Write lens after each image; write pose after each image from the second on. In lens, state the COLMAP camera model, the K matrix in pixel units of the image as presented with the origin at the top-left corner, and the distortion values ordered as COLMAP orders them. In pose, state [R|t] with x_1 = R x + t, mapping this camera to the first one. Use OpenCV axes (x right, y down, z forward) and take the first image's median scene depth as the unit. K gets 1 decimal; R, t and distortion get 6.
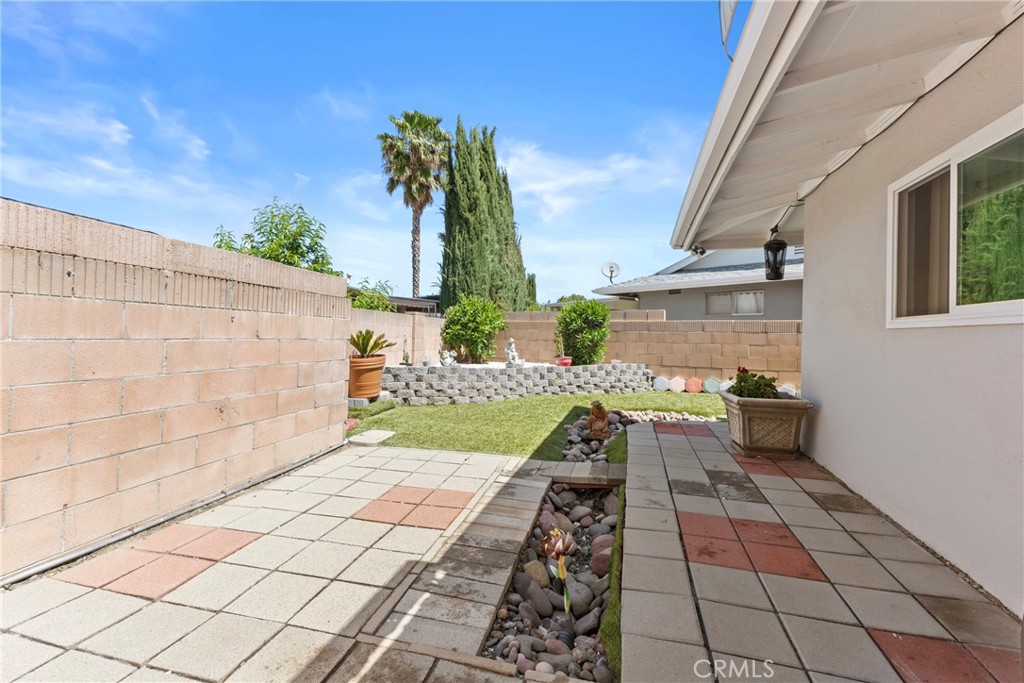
lens RADIAL K [[459.0, 0, 511.8], [0, 459.0, 321.6], [0, 0, 1]] dist [0.010117, 0.000049]
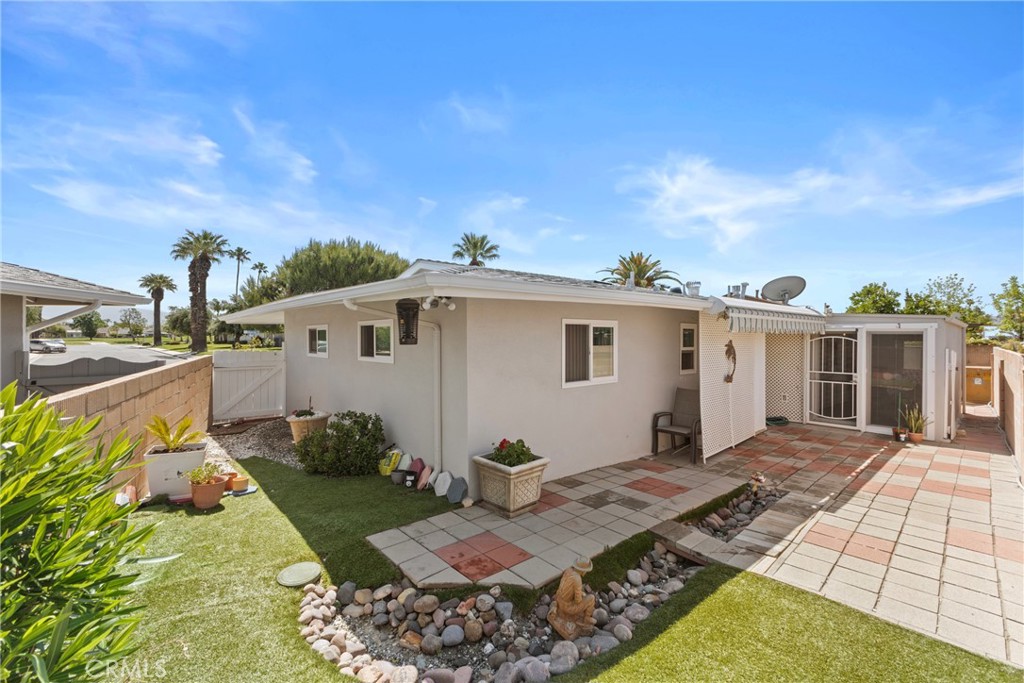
lens RADIAL K [[436.5, 0, 512.0], [0, 436.5, 341.5], [0, 0, 1]] dist [0.002402, -0.000409]
pose [[-0.829795, -0.026585, 0.557435, -0.077103], [-0.036122, 0.999329, -0.006112, -0.174625], [-0.556898, -0.025208, -0.830198, 2.799379]]
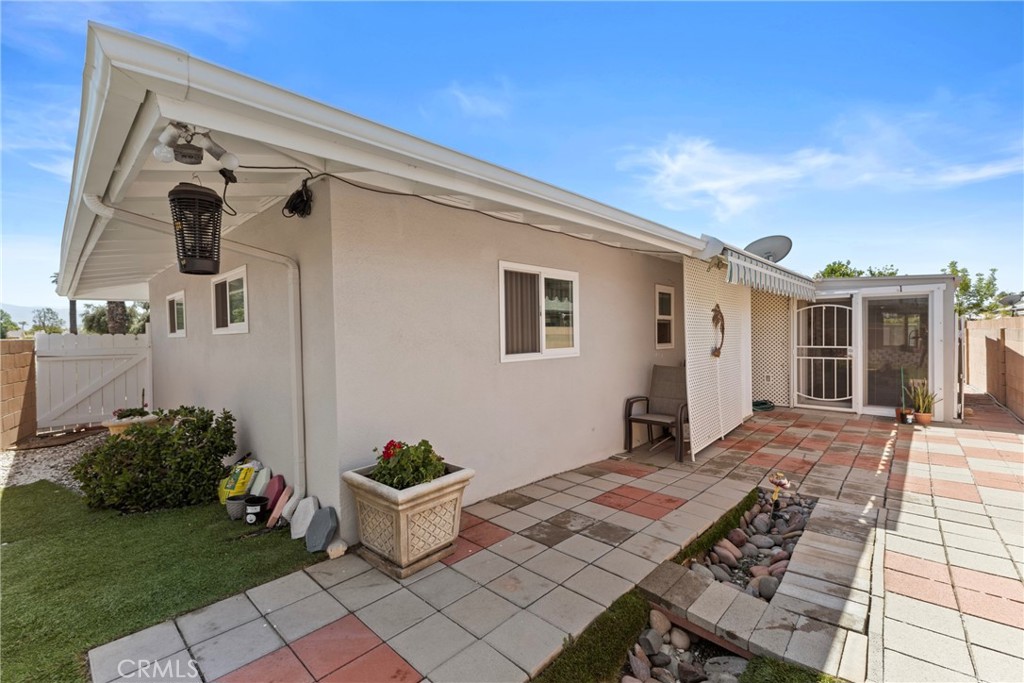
lens RADIAL K [[436.5, 0, 512.0], [0, 436.5, 341.5], [0, 0, 1]] dist [0.002402, -0.000409]
pose [[-0.877321, -0.014396, 0.479689, 0.147999], [-0.017729, 0.999840, -0.002418, -0.047756], [-0.479577, -0.010626, -0.877435, 2.207250]]
